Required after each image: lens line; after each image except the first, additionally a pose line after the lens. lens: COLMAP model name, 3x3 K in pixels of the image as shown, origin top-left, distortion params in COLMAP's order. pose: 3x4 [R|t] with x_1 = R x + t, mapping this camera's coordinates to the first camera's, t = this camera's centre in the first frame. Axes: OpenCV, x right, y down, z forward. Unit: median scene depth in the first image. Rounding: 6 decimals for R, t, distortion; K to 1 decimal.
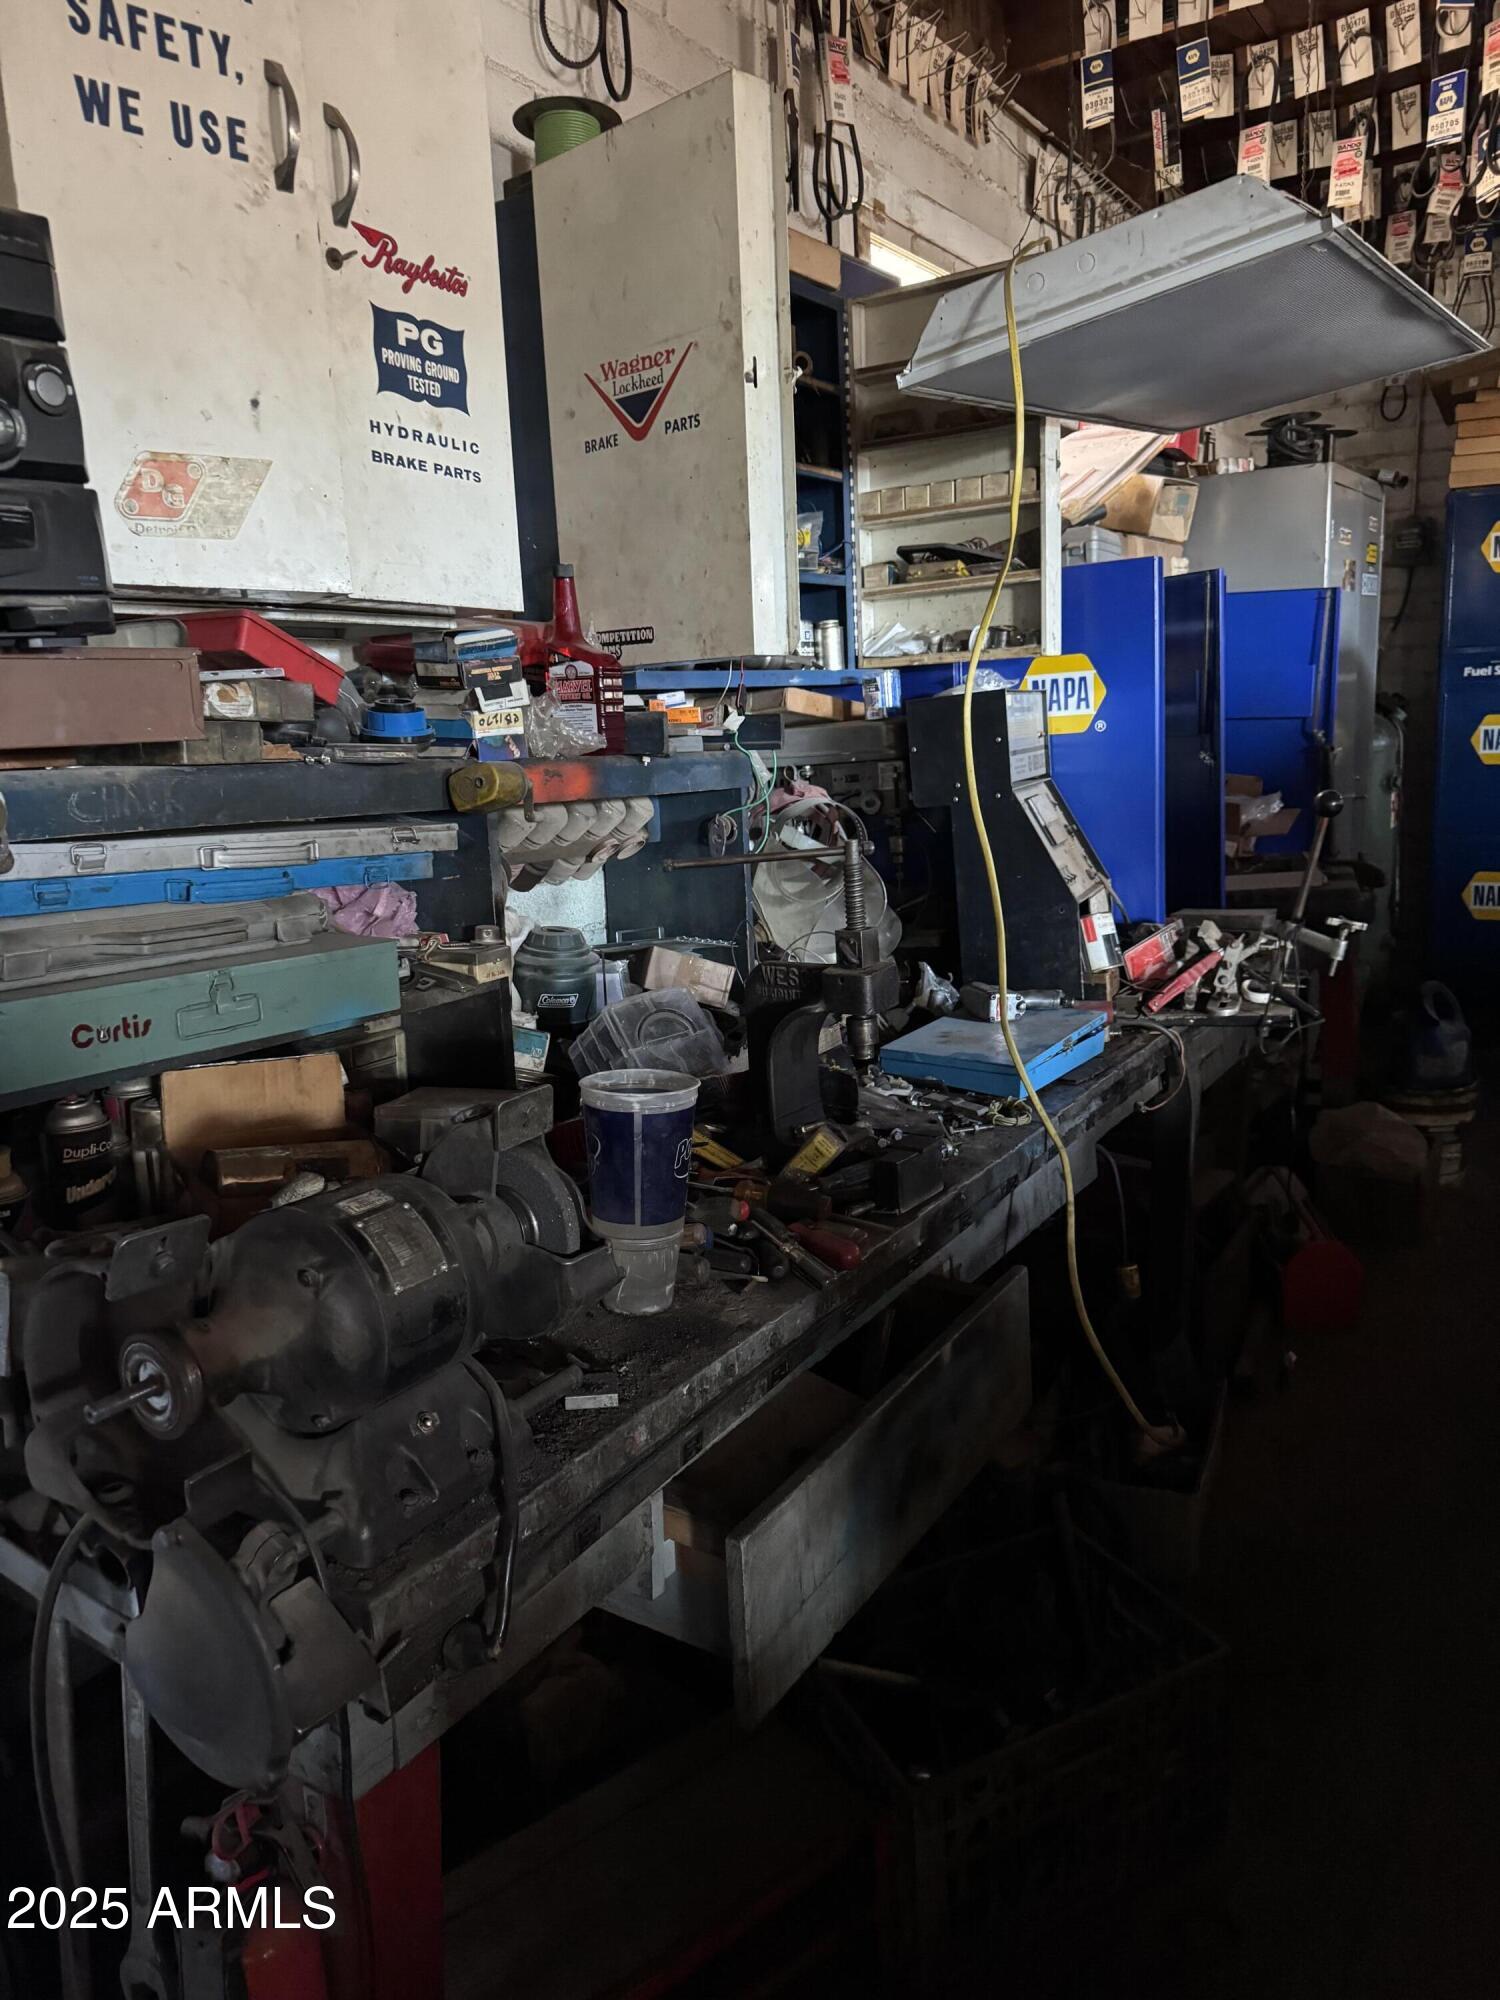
lens RADIAL K [[1415.2, 0, 750.0], [0, 1415.2, 1000.0], [0, 0, 1]] dist [0.040905, -0.039091]
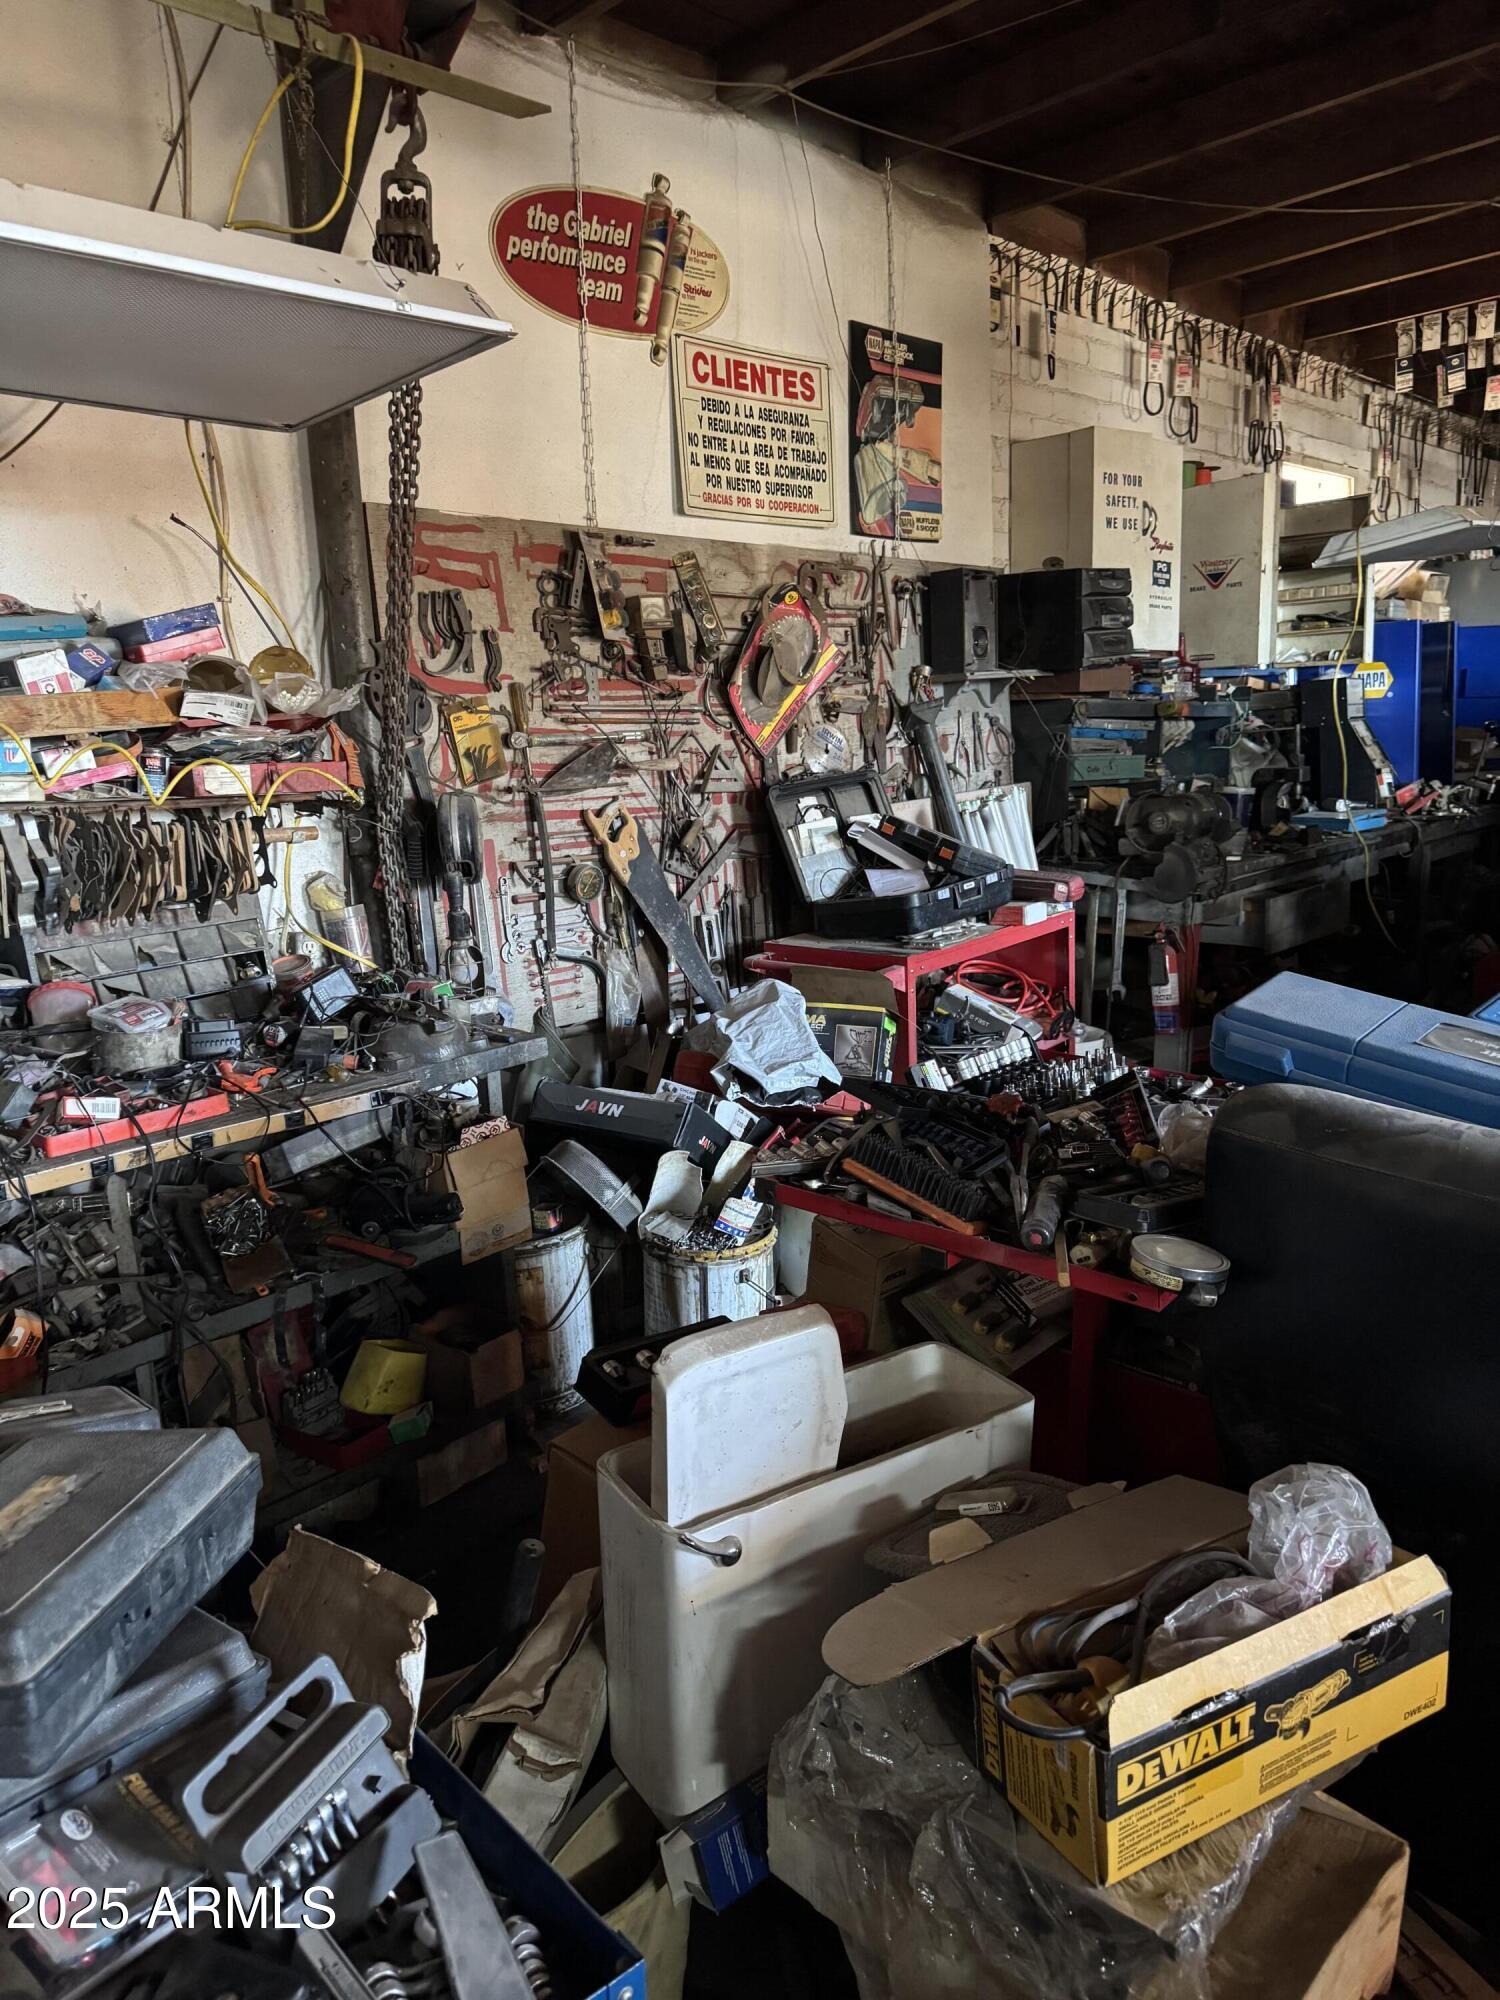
lens RADIAL K [[1415.2, 0, 750.0], [0, 1415.2, 1000.0], [0, 0, 1]] dist [0.040905, -0.039091]
pose [[0.981596, 0.040298, -0.186667, -0.239450], [-0.040336, 0.999180, 0.003593, 0.254292], [0.186659, 0.004003, 0.982417, -1.100402]]
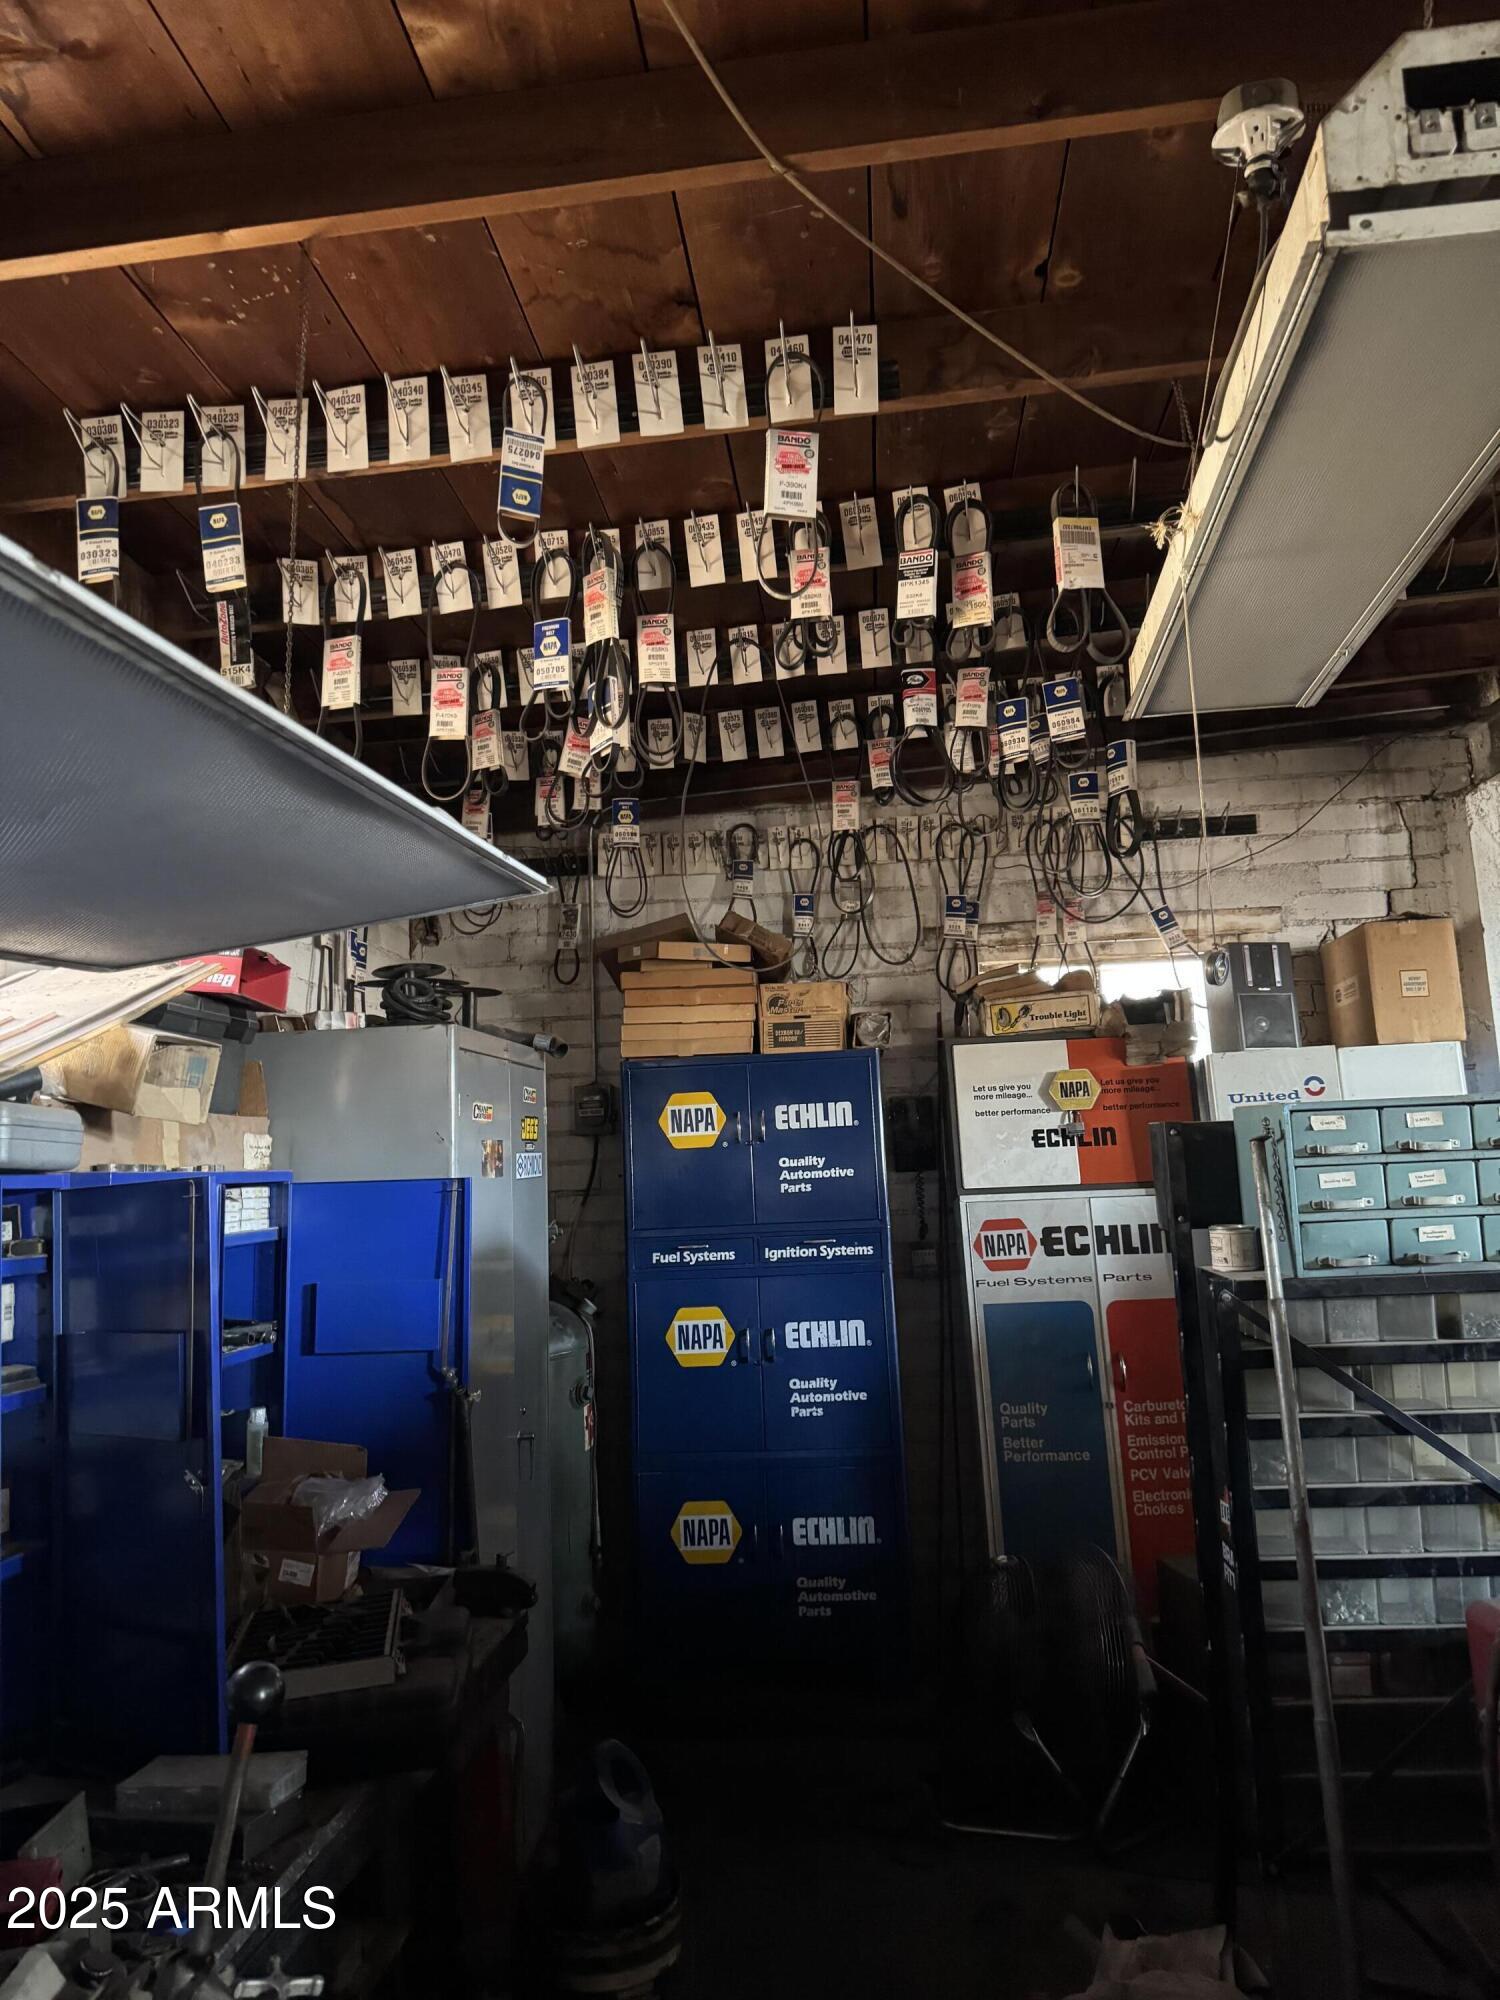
lens RADIAL K [[1415.2, 0, 750.0], [0, 1415.2, 1000.0], [0, 0, 1]] dist [0.040905, -0.039091]
pose [[0.887336, 0.070789, 0.455657, 0.222526], [0.094791, 0.939041, -0.330480, -0.130060], [-0.451275, 0.336439, 0.826535, 0.308893]]
